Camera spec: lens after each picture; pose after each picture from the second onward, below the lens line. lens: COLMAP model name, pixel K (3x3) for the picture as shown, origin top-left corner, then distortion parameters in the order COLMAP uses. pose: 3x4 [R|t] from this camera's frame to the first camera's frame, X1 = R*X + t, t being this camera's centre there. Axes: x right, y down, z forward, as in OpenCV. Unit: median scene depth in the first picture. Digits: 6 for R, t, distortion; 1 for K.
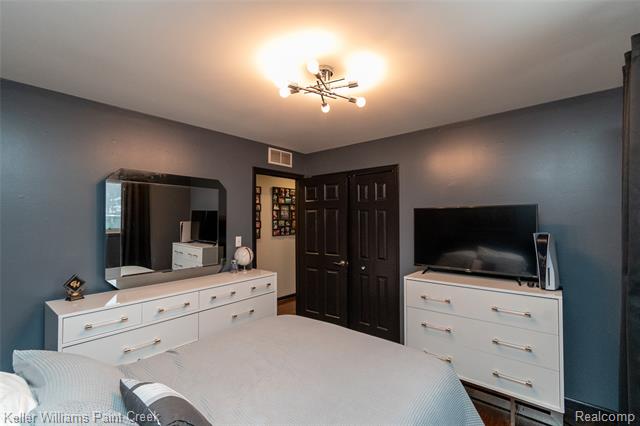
lens RADIAL K [[289.8, 0, 328.7], [0, 289.8, 216.1], [0, 0, 1]] dist [0.001370, -0.000129]
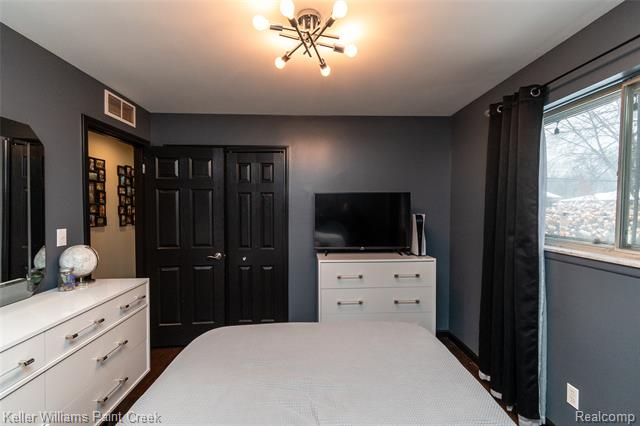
lens RADIAL K [[289.8, 0, 328.7], [0, 289.8, 216.1], [0, 0, 1]] dist [0.001370, -0.000129]
pose [[0.733552, -0.015166, 0.679465, -0.285509], [-0.010952, 0.999357, 0.034130, 0.016496], [-0.679546, -0.032477, 0.732914, 0.182004]]
